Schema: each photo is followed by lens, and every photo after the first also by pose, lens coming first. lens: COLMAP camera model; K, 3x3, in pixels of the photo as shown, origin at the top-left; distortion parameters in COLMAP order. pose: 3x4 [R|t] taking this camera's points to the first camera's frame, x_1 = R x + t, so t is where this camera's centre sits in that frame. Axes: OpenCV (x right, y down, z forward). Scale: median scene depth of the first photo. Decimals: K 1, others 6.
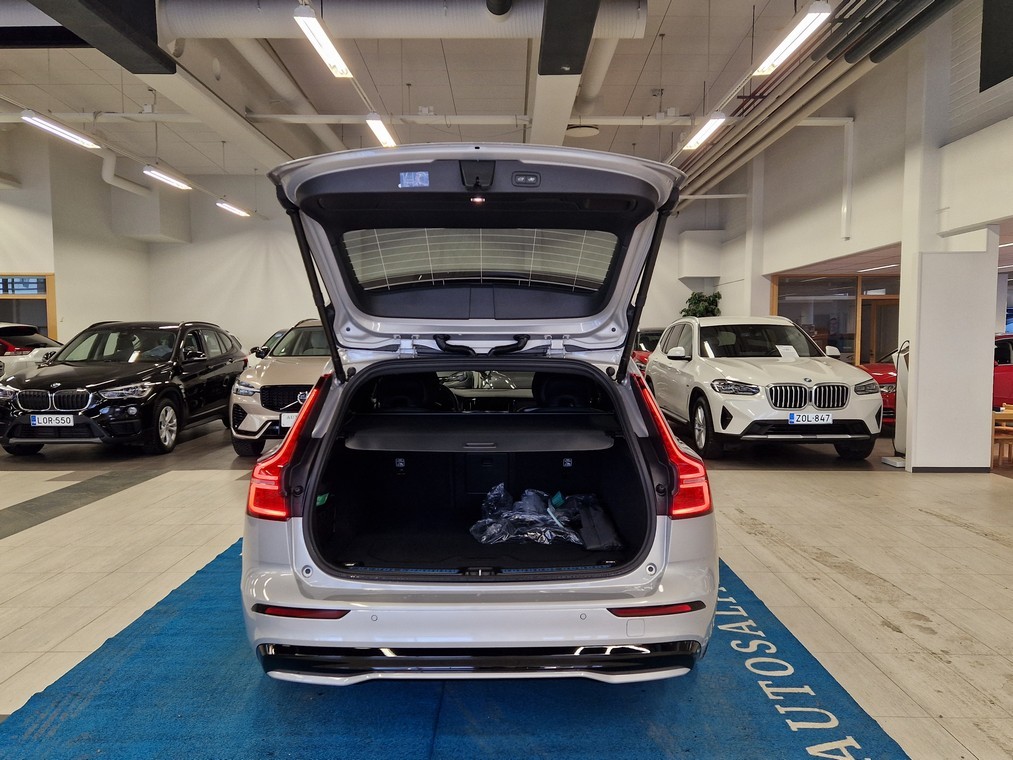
lens RADIAL K [[807.1, 0, 506.5], [0, 807.1, 380.0], [0, 0, 1]] dist [0.050752, -0.003340]
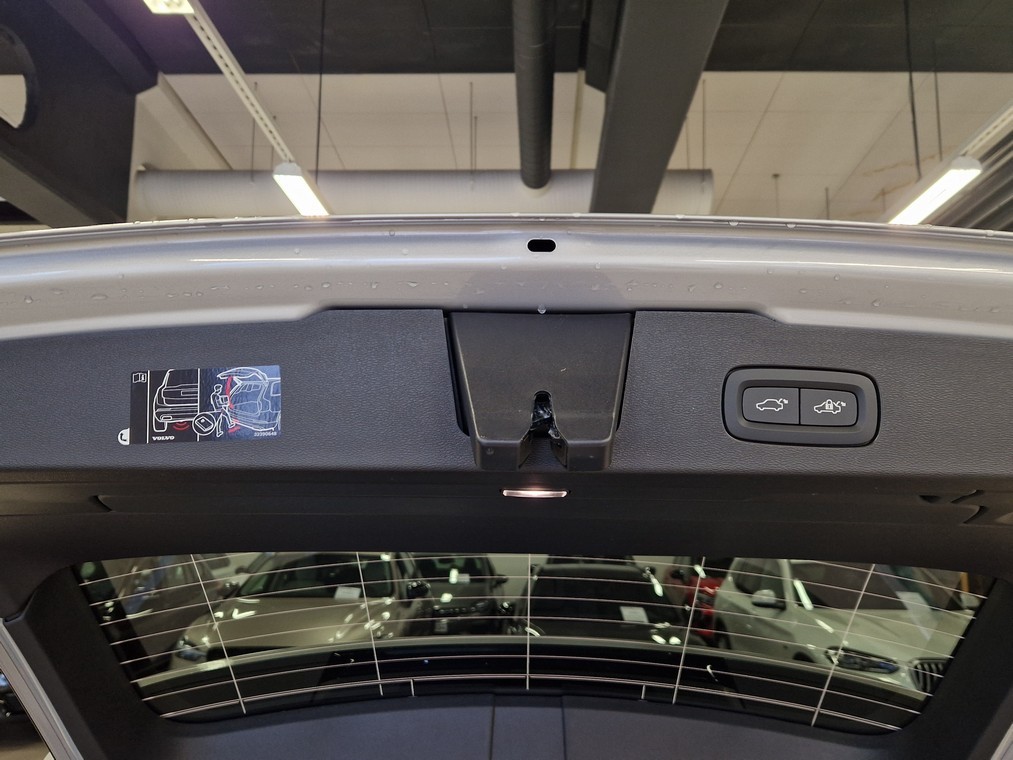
lens RADIAL K [[807.1, 0, 506.5], [0, 807.1, 380.0], [0, 0, 1]] dist [0.050752, -0.003340]
pose [[0.999428, 0.005980, -0.033289, -0.029671], [-0.013623, 0.972050, -0.234377, -0.165837], [0.030957, 0.234696, 0.971576, 0.646609]]
